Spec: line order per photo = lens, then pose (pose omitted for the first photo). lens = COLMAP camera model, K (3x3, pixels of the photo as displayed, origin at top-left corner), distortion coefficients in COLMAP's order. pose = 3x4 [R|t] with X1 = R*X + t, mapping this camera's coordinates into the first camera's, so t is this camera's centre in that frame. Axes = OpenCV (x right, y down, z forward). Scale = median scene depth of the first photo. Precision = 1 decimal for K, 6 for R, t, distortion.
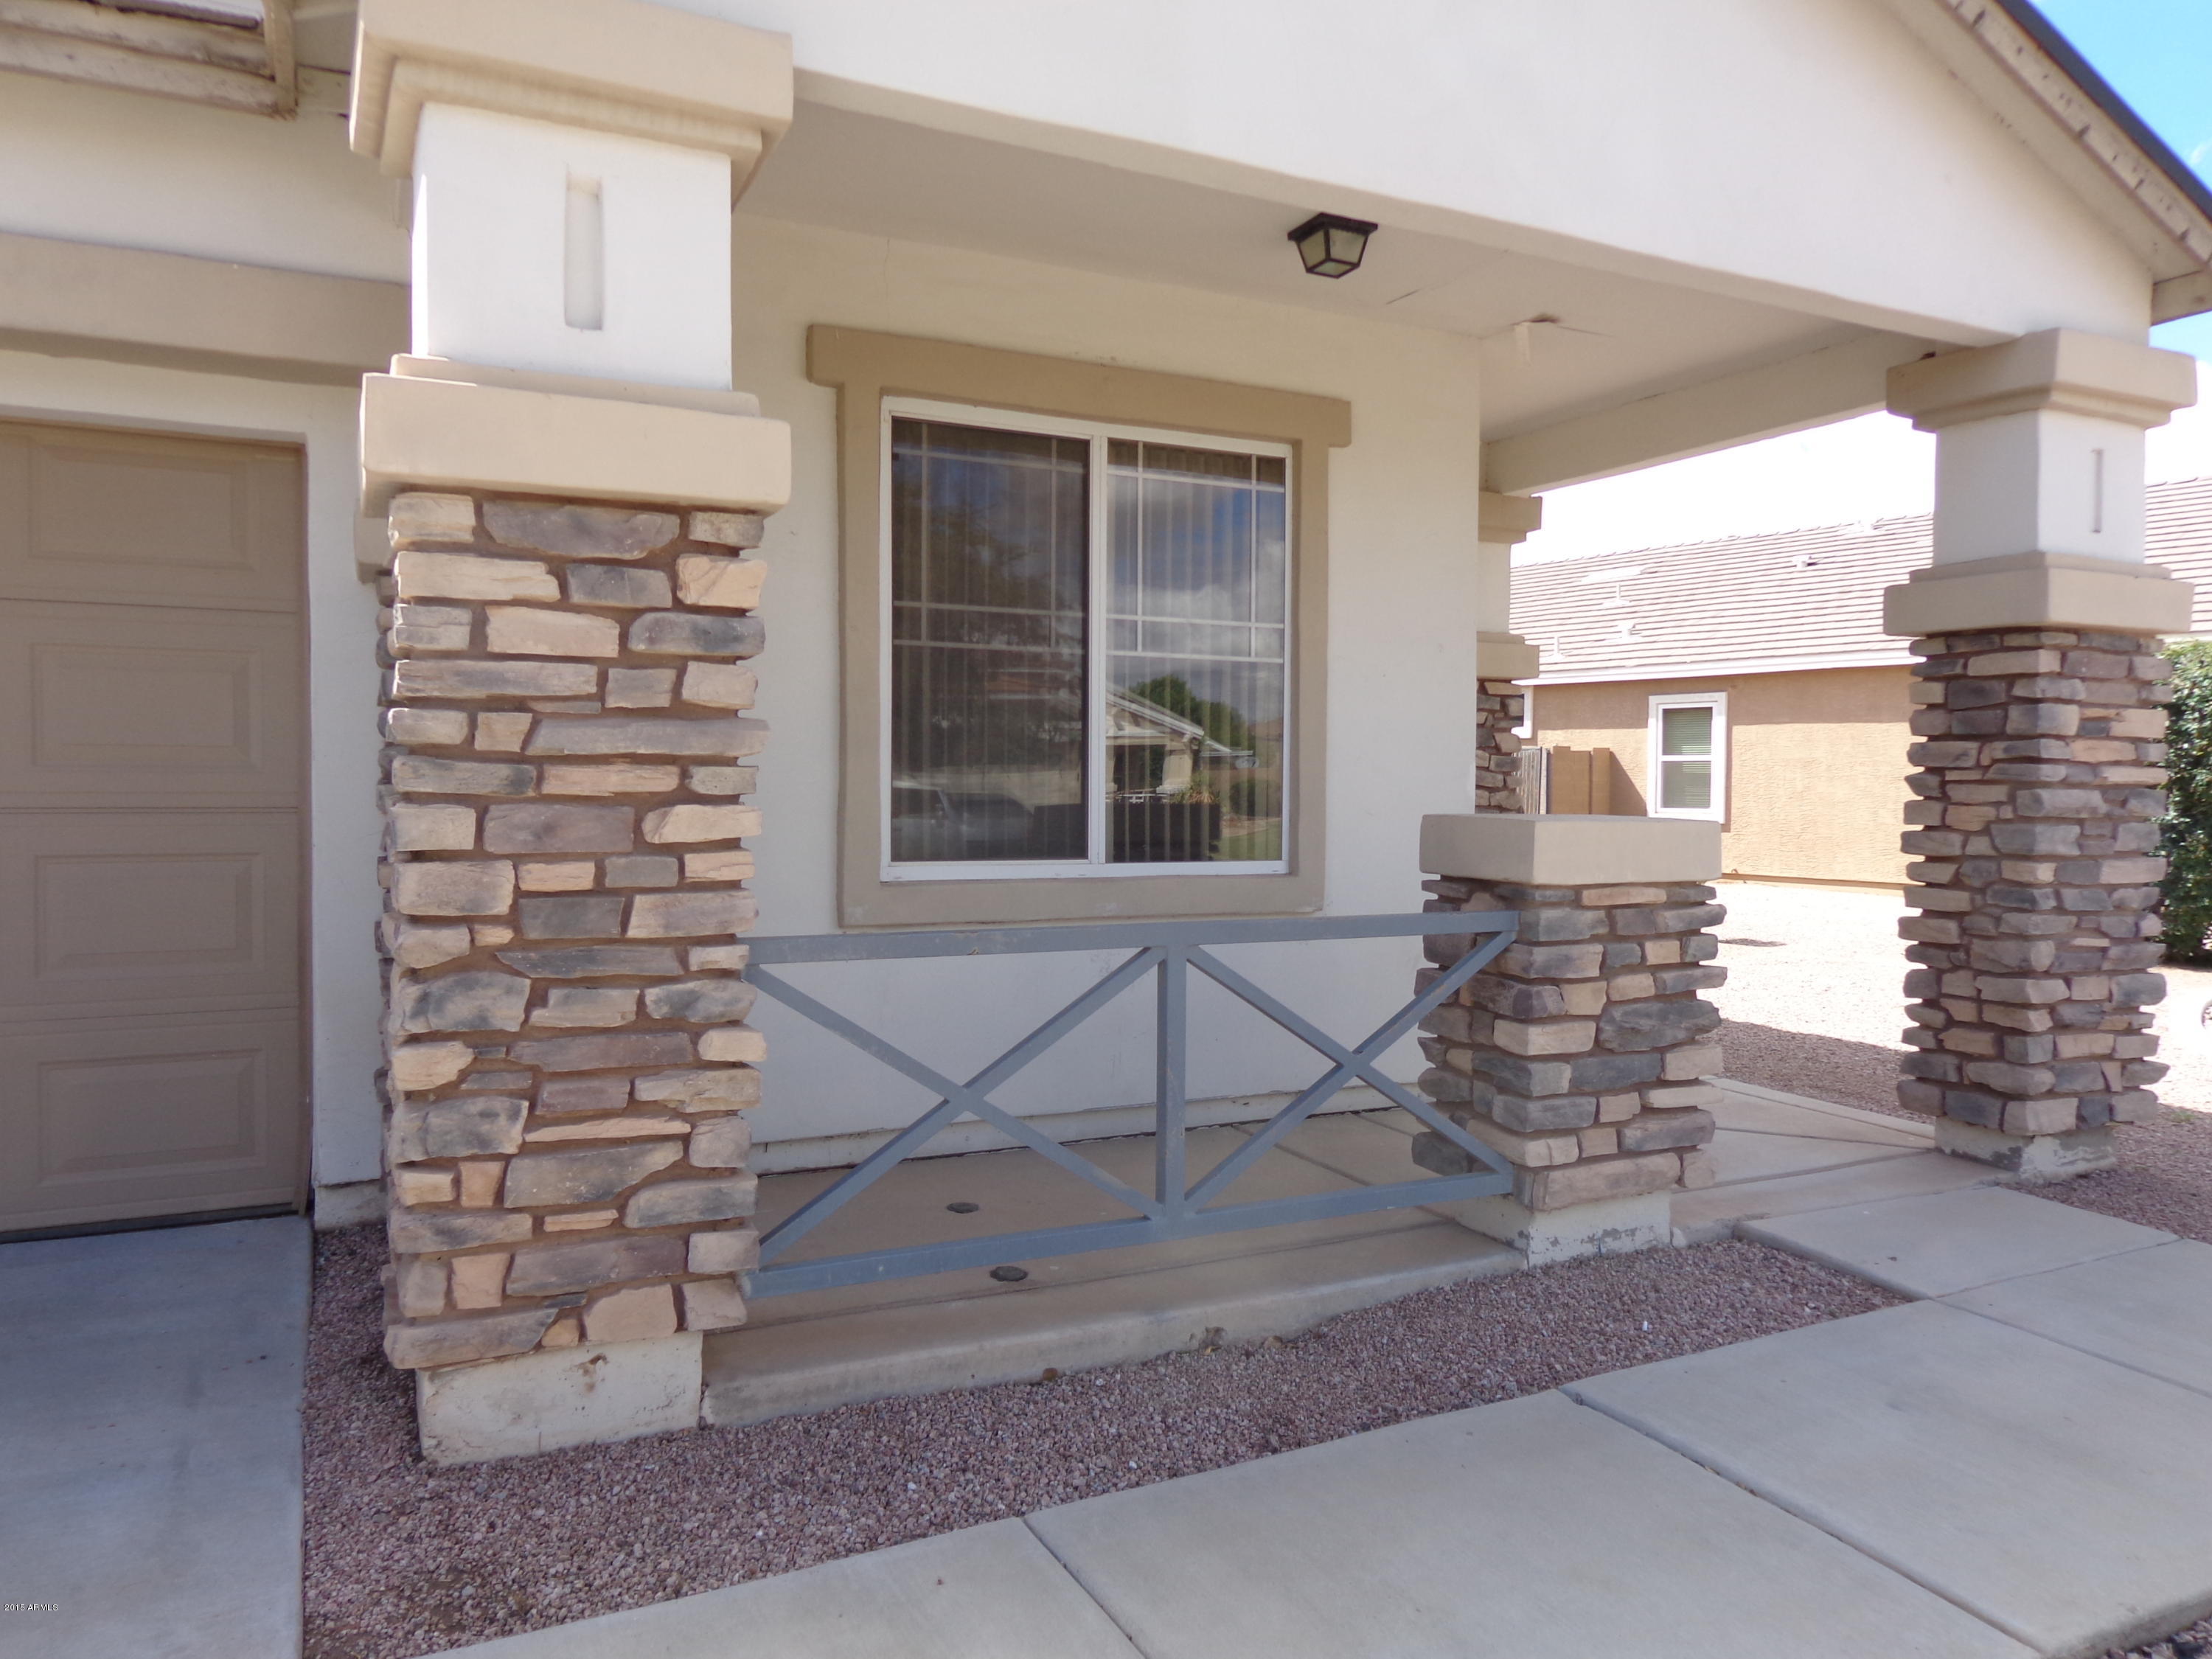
lens RADIAL K [[1553.6, 0, 1100.6], [0, 1553.6, 828.8], [0, 0, 1]] dist [0.006568, -0.000491]
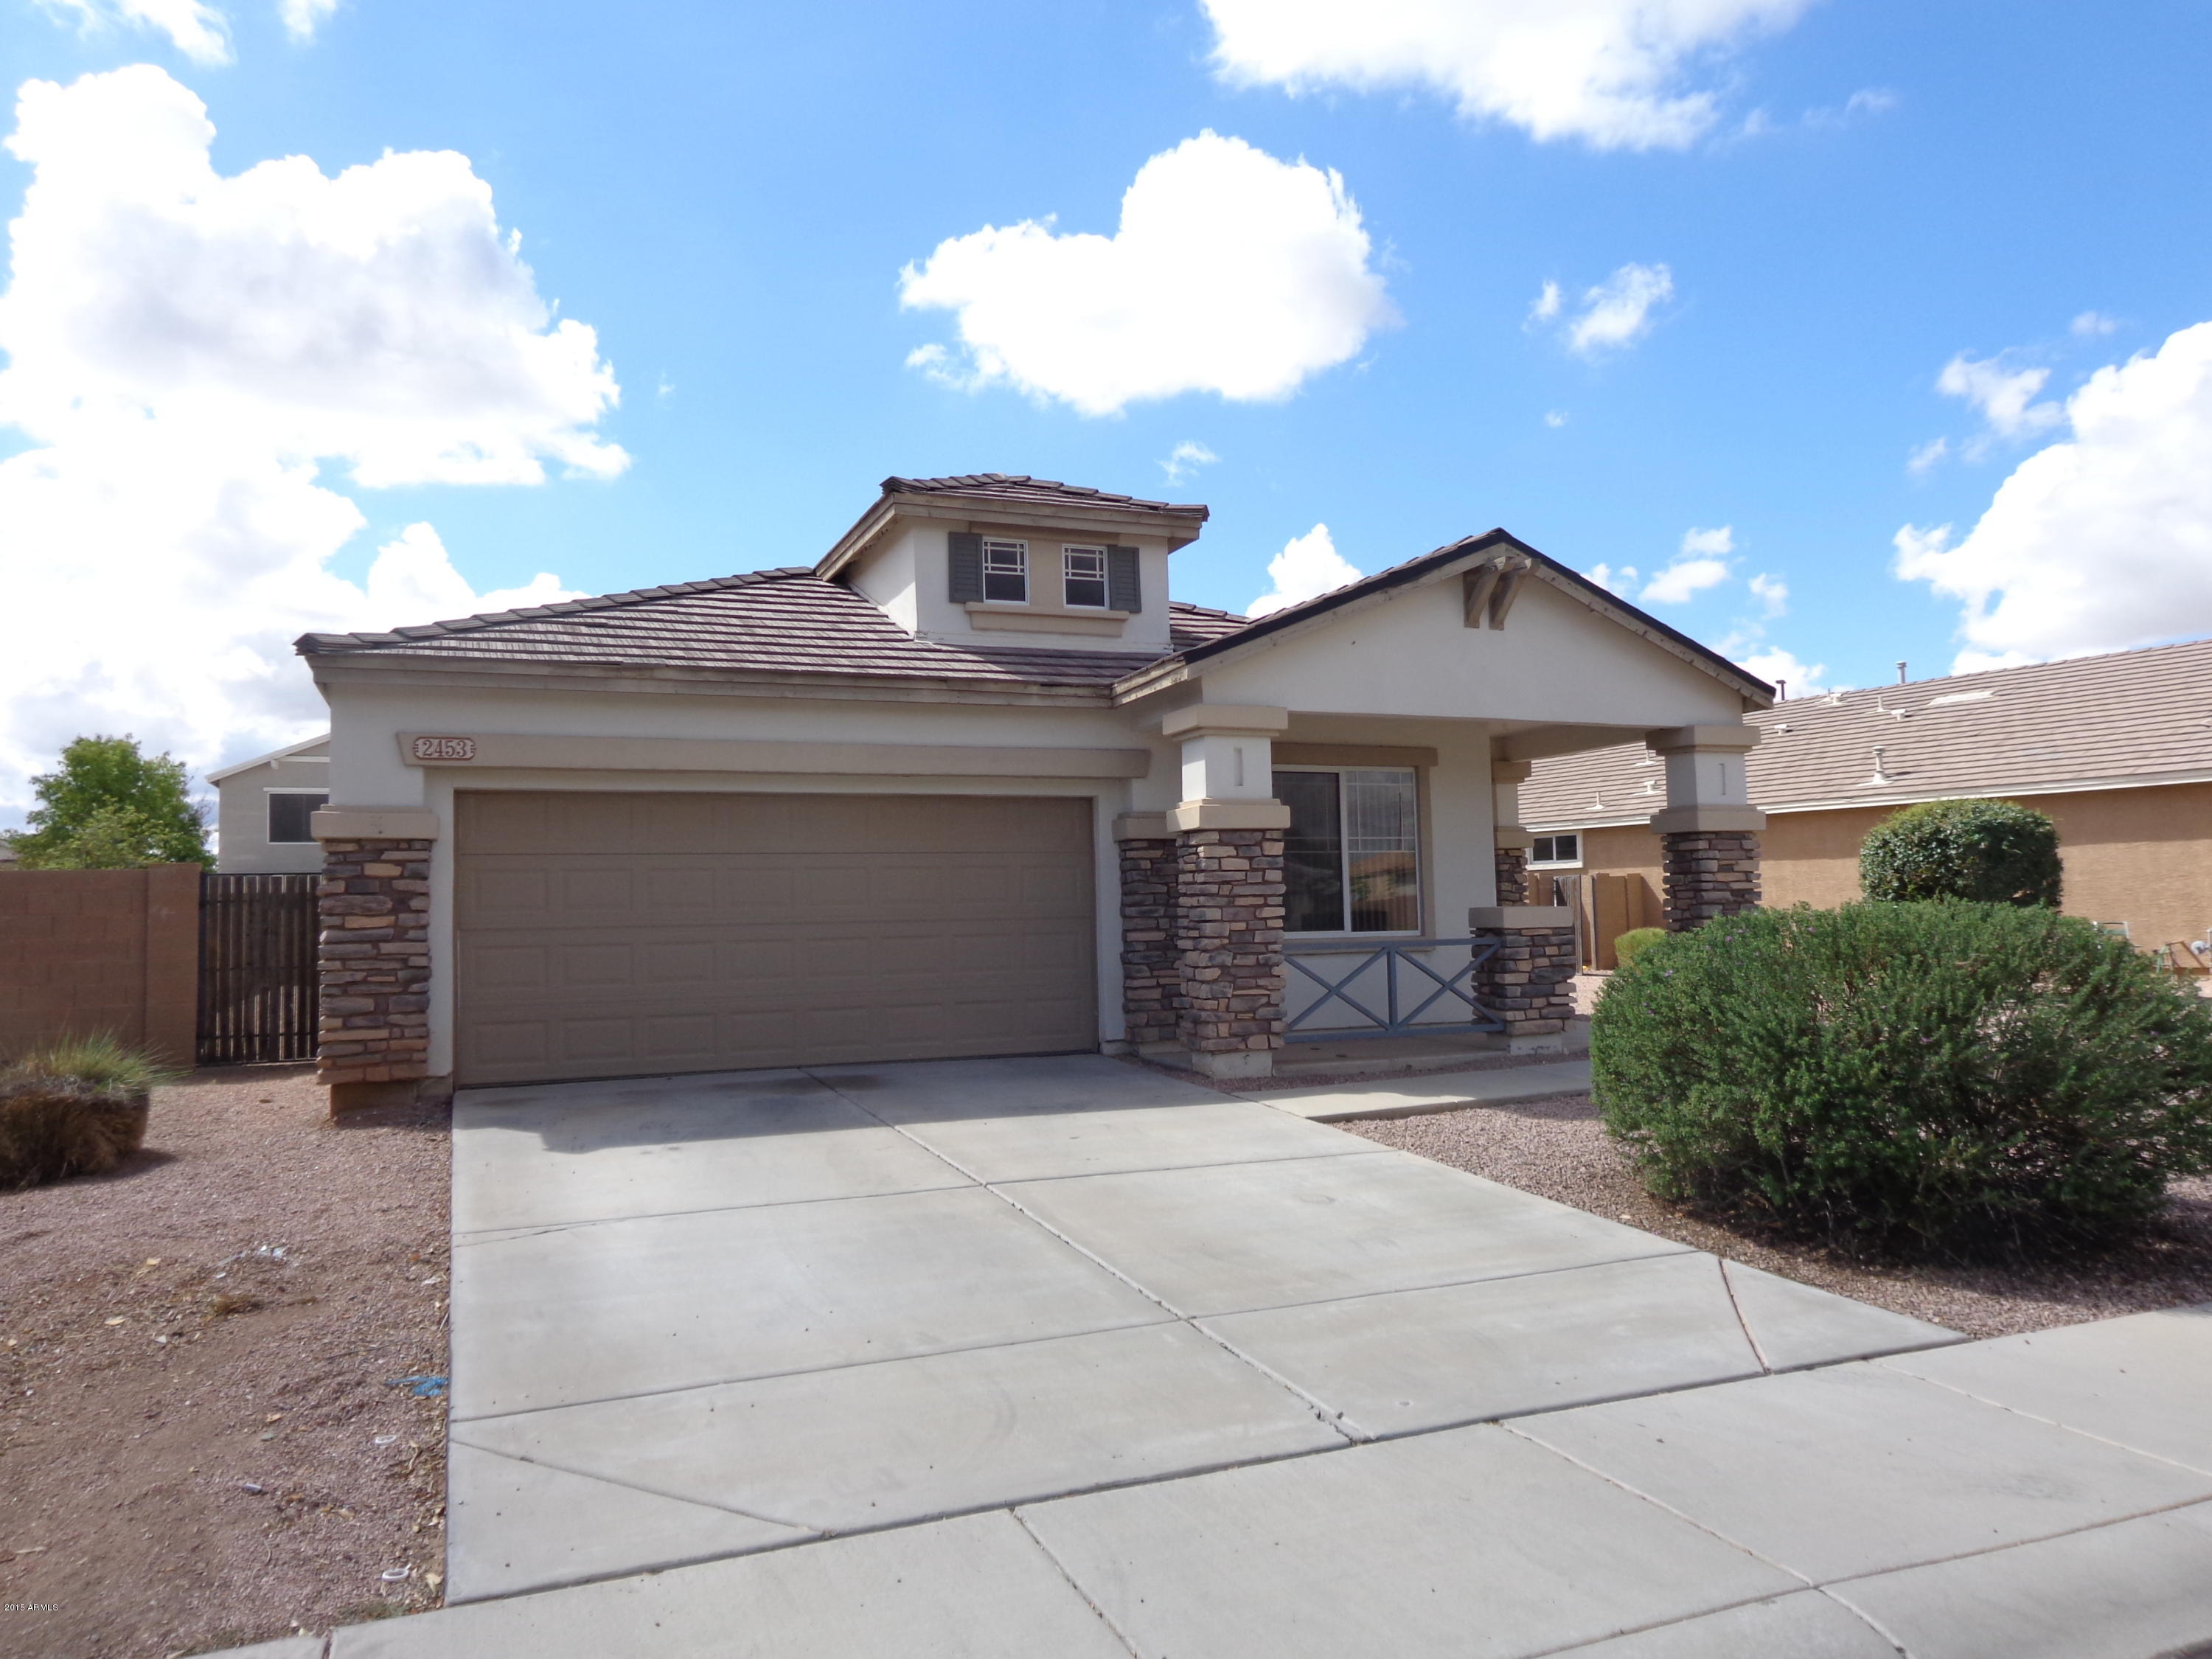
lens RADIAL K [[1553.6, 0, 1108.2], [0, 1553.6, 820.2], [0, 0, 1]] dist [0.006568, -0.000491]
pose [[0.997745, -0.034426, -0.057620, -0.317136], [0.028940, 0.995201, -0.093479, 0.087532], [0.060562, 0.091601, 0.993952, -2.104439]]
